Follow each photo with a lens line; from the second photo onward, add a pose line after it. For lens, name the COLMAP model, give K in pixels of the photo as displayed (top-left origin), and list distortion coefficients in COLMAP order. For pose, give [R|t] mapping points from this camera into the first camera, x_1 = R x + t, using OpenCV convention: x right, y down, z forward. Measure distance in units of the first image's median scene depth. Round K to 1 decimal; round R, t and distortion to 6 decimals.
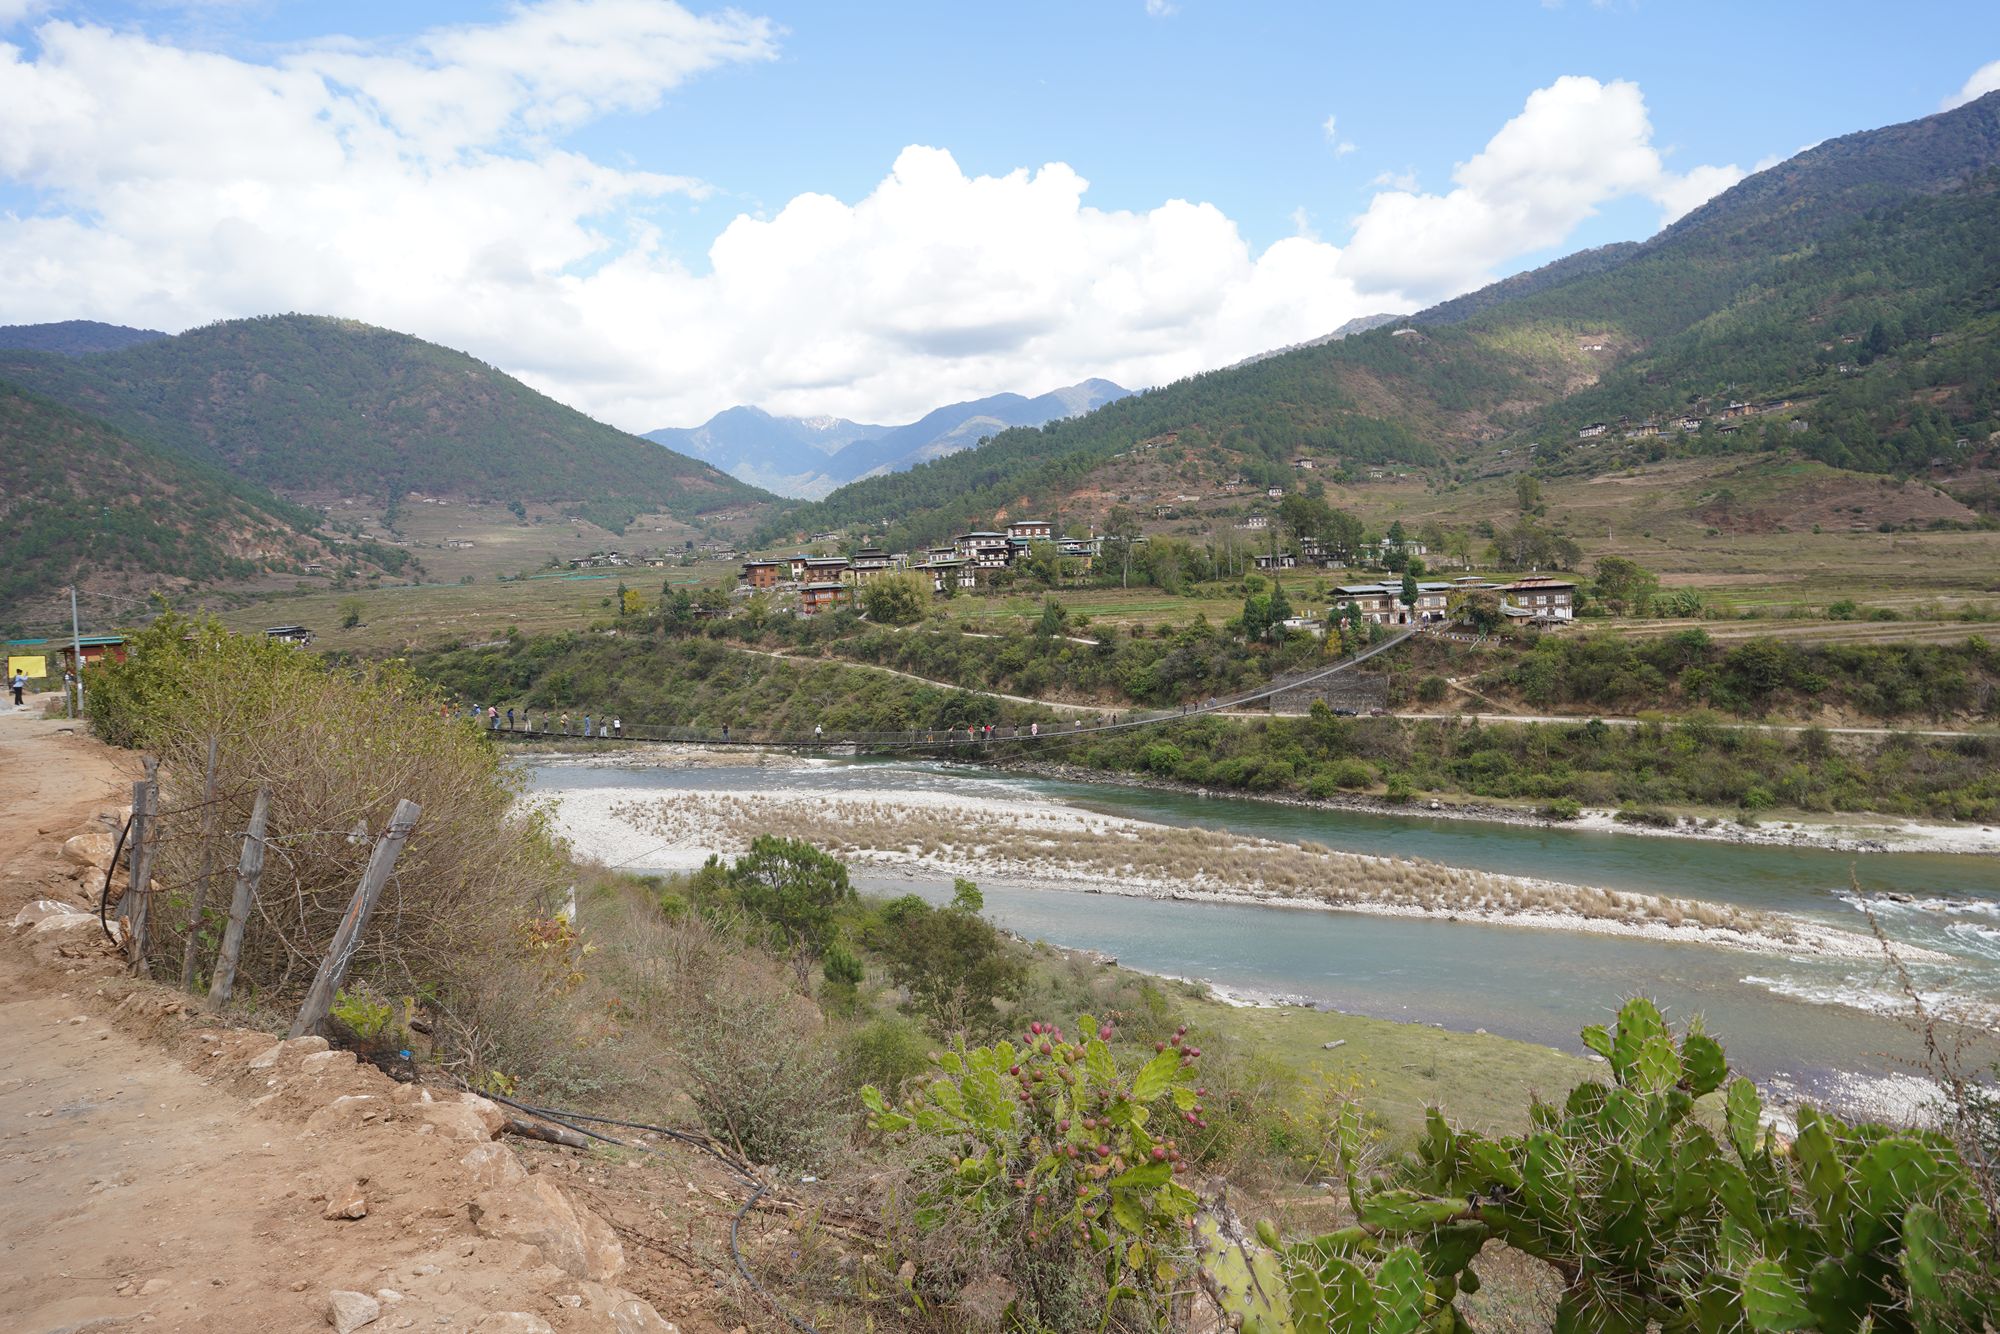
lens RADIAL K [[1328.1, 0, 990.5], [0, 1328.1, 666.6], [0, 0, 1]] dist [-0.020286, 0.023525]
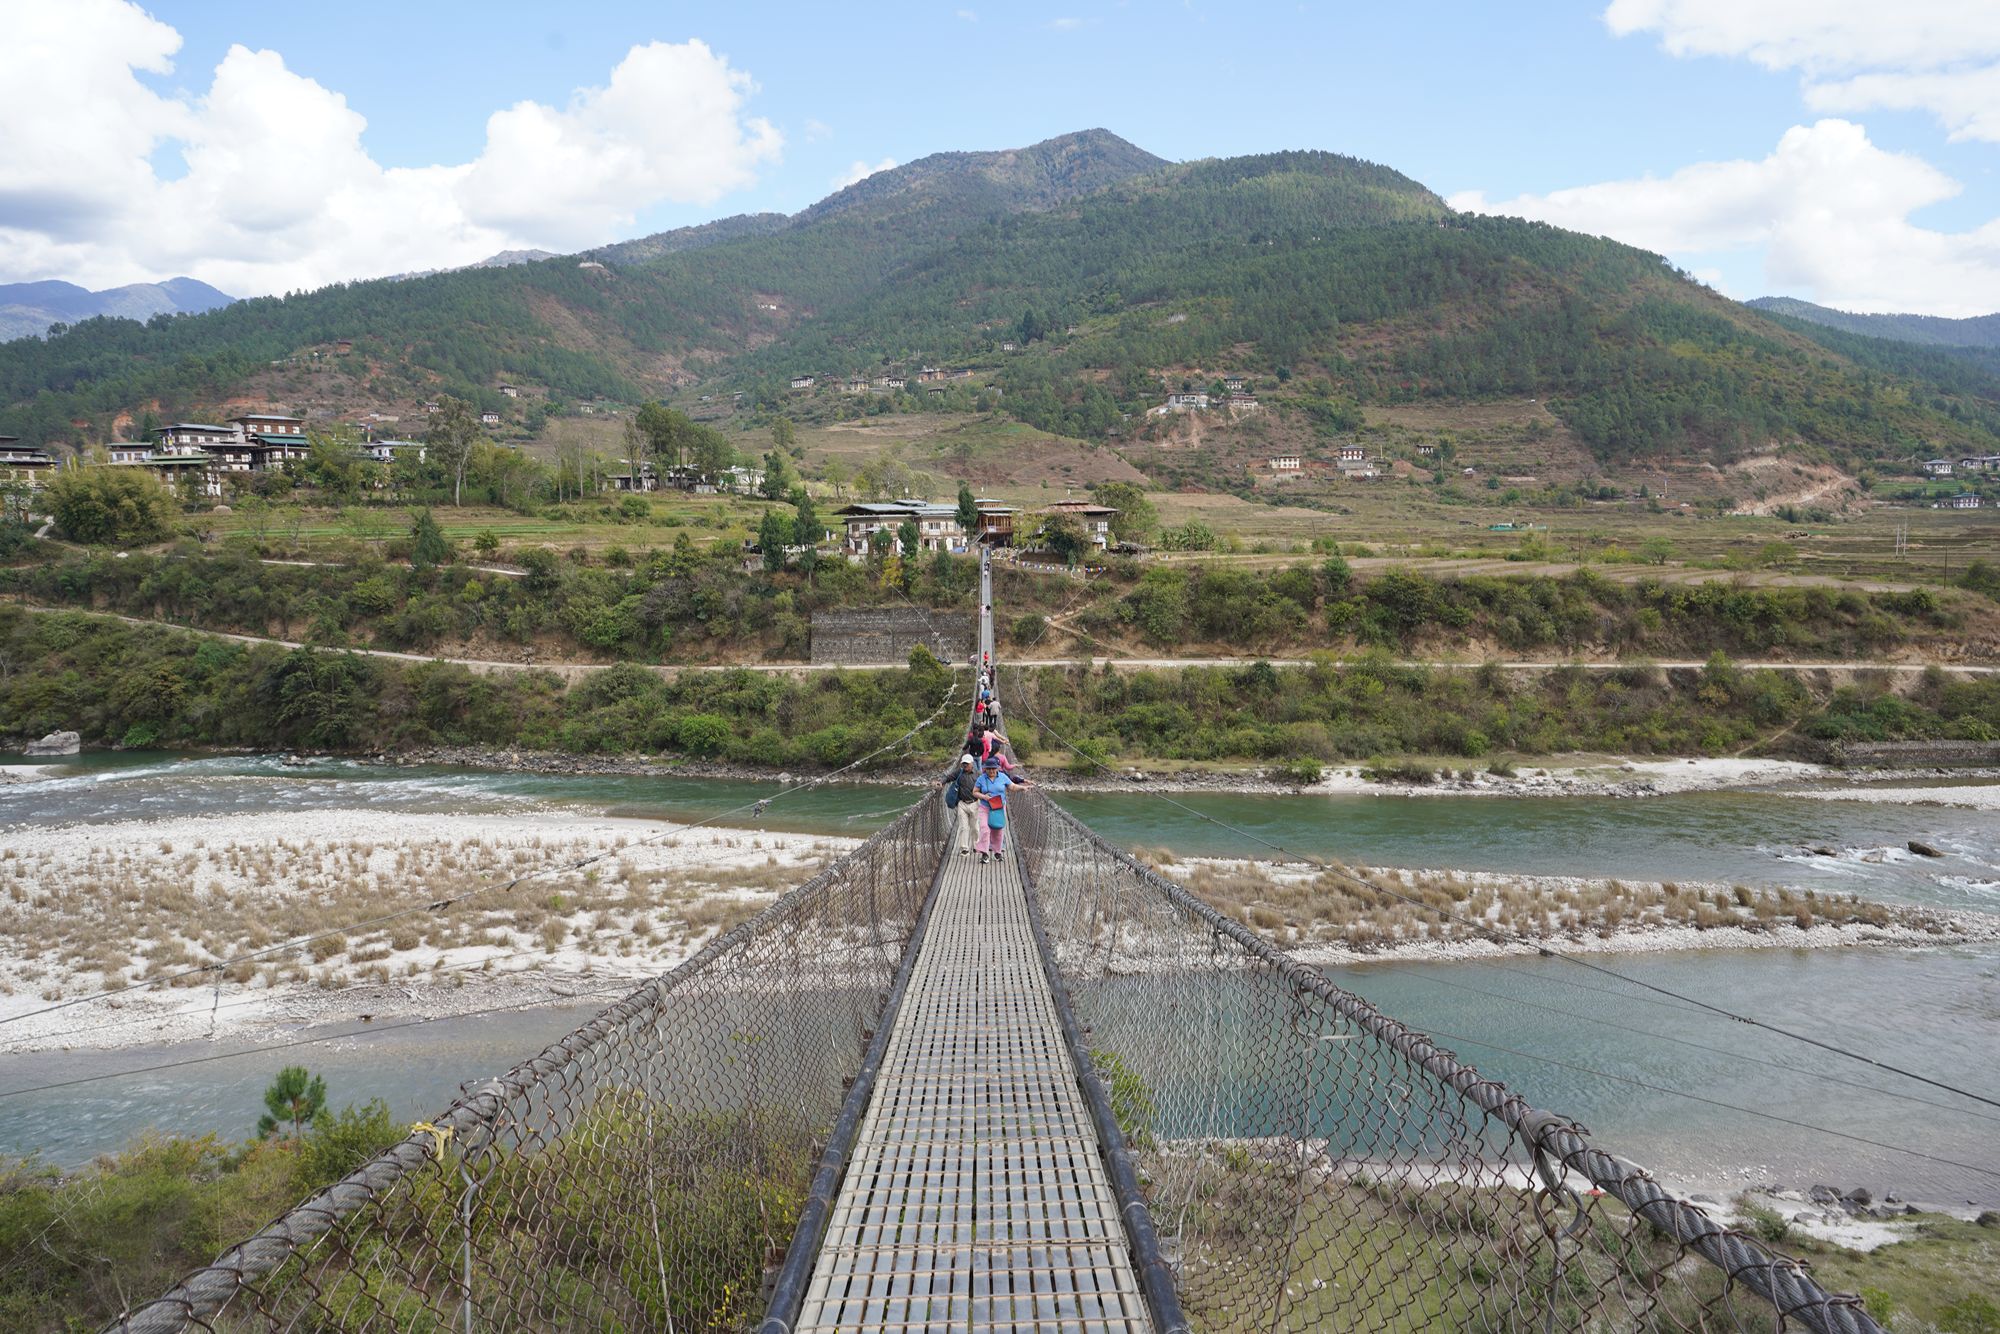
lens RADIAL K [[1328.1, 0, 994.6], [0, 1328.1, 670.8], [0, 0, 1]] dist [-0.020286, 0.023525]
pose [[0.810866, -0.031957, 0.584359, -0.092628], [0.007749, 0.999007, 0.043880, 0.003599], [-0.585180, -0.031052, 0.810308, 0.202158]]
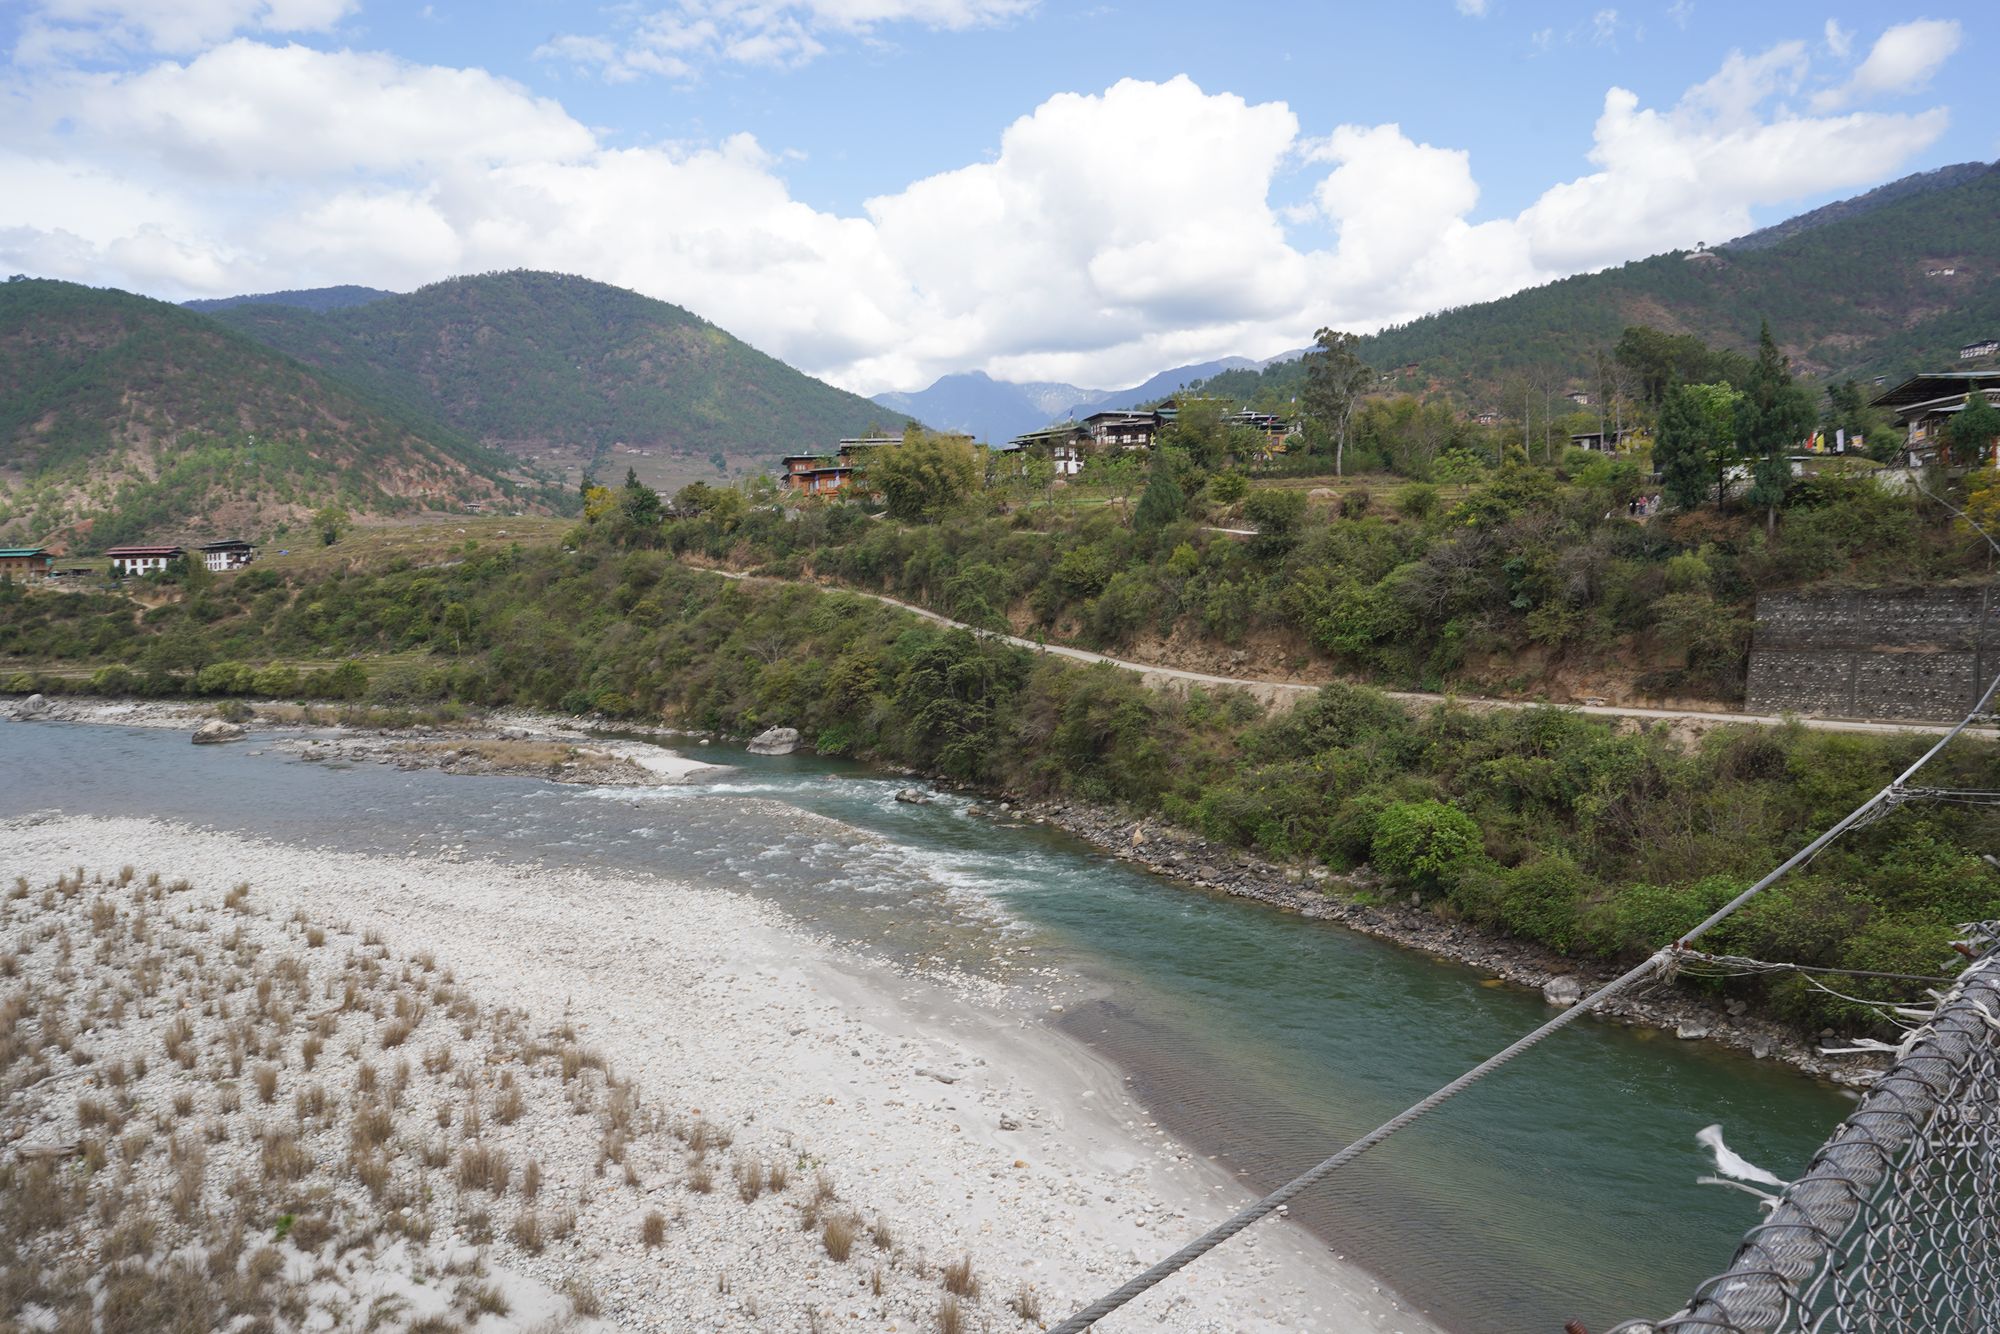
lens RADIAL K [[1328.1, 0, 990.3], [0, 1328.1, 657.9], [0, 0, 1]] dist [-0.020286, 0.023525]
pose [[0.986231, 0.034143, -0.161809, 0.047209], [-0.031428, 0.999319, 0.019310, 0.012727], [0.162358, -0.013959, 0.986633, 0.399650]]
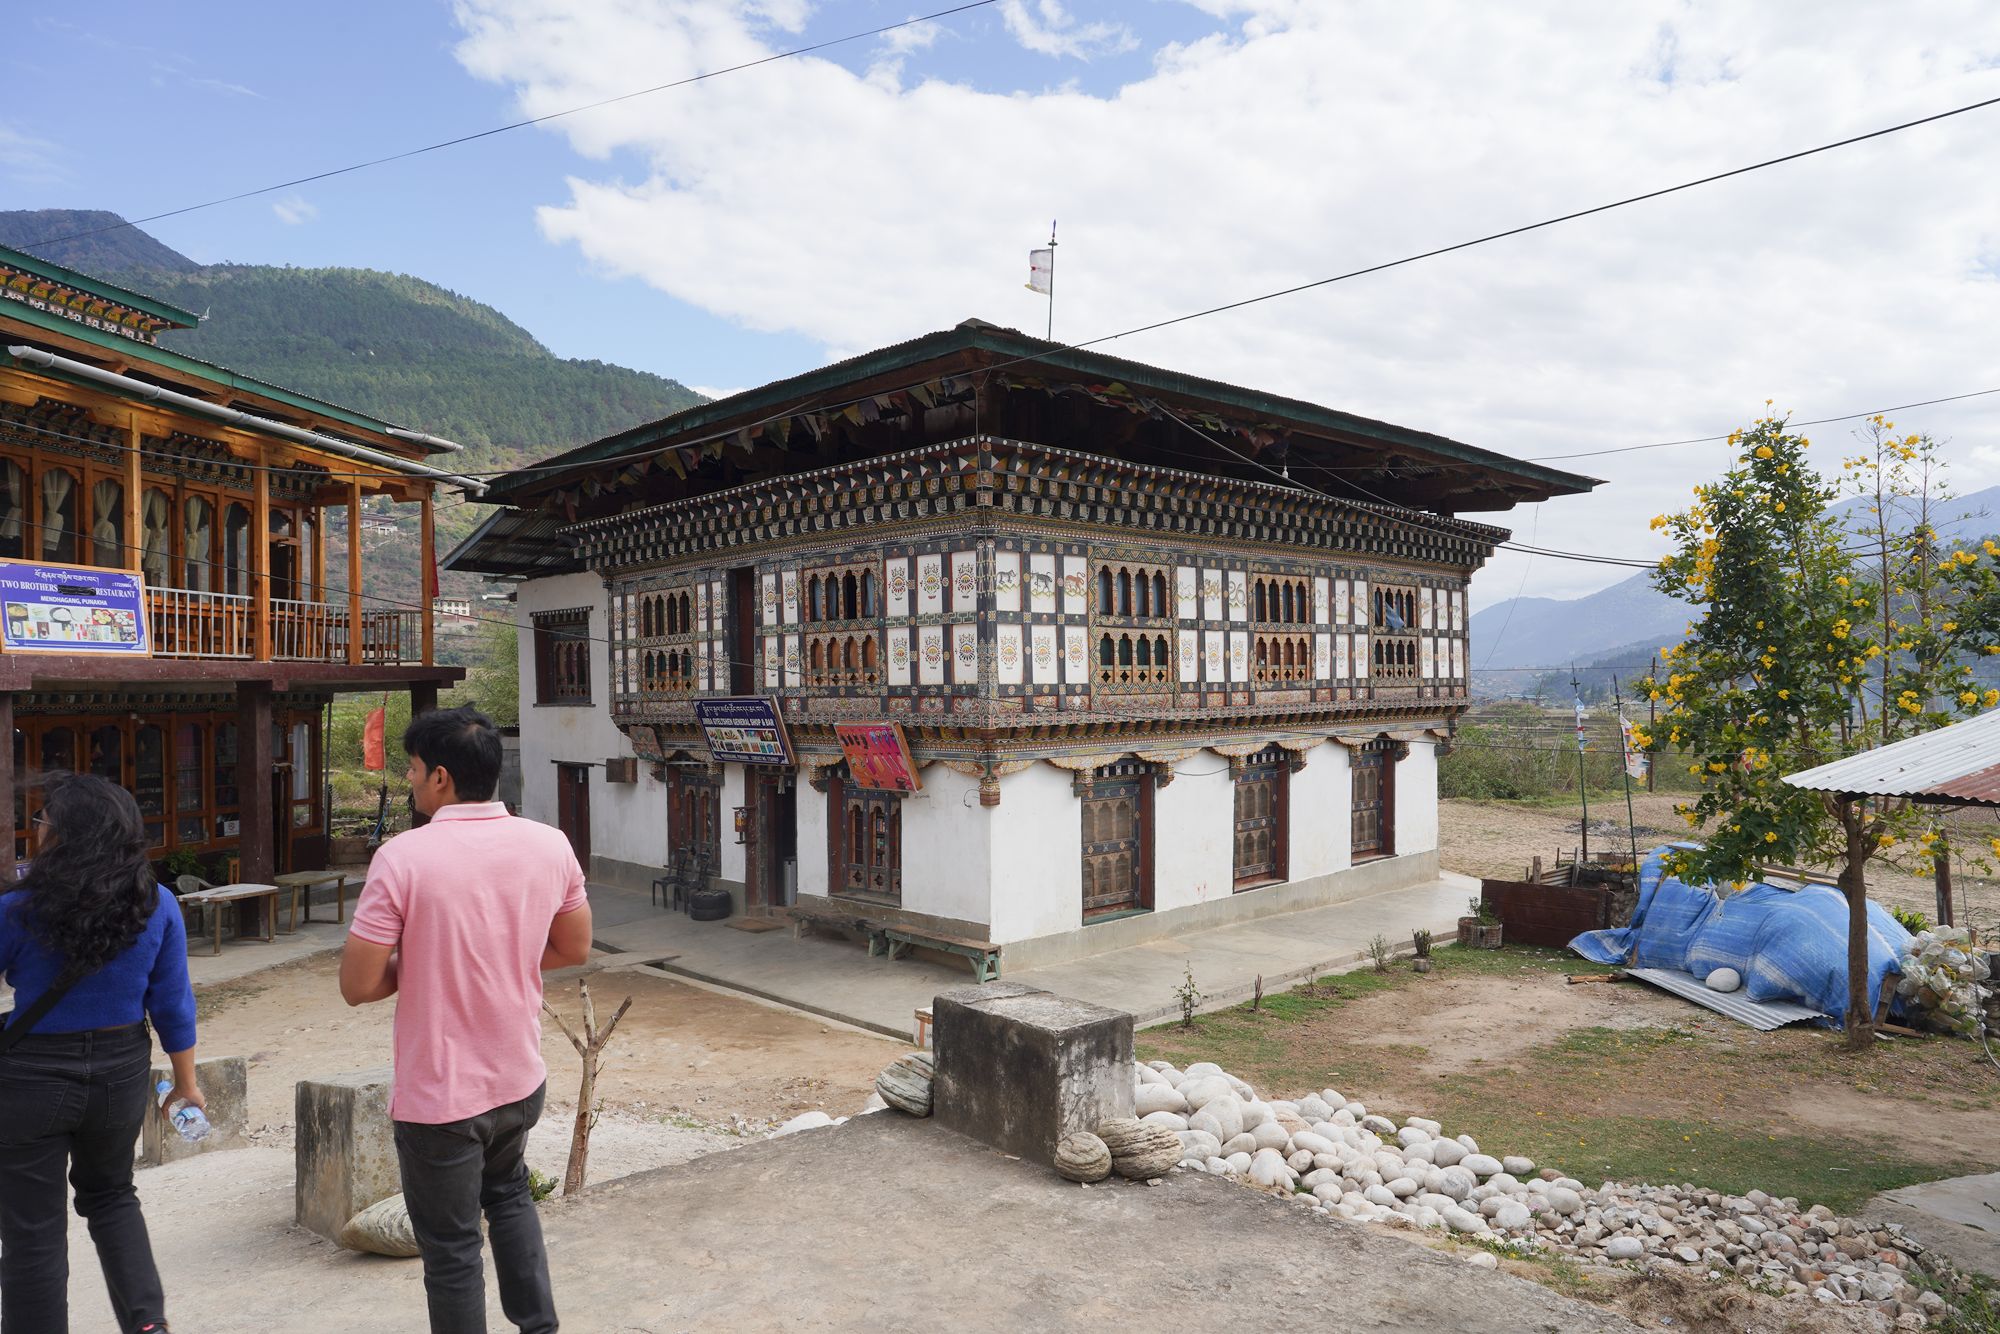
lens RADIAL K [[1328.1, 0, 988.2], [0, 1328.1, 674.7], [0, 0, 1]] dist [-0.020286, 0.023525]
pose [[0.267579, 0.056107, 0.961901, 0.215088], [0.036412, 0.997001, -0.068284, -0.026207], [-0.962848, 0.053296, 0.264734, 0.632402]]
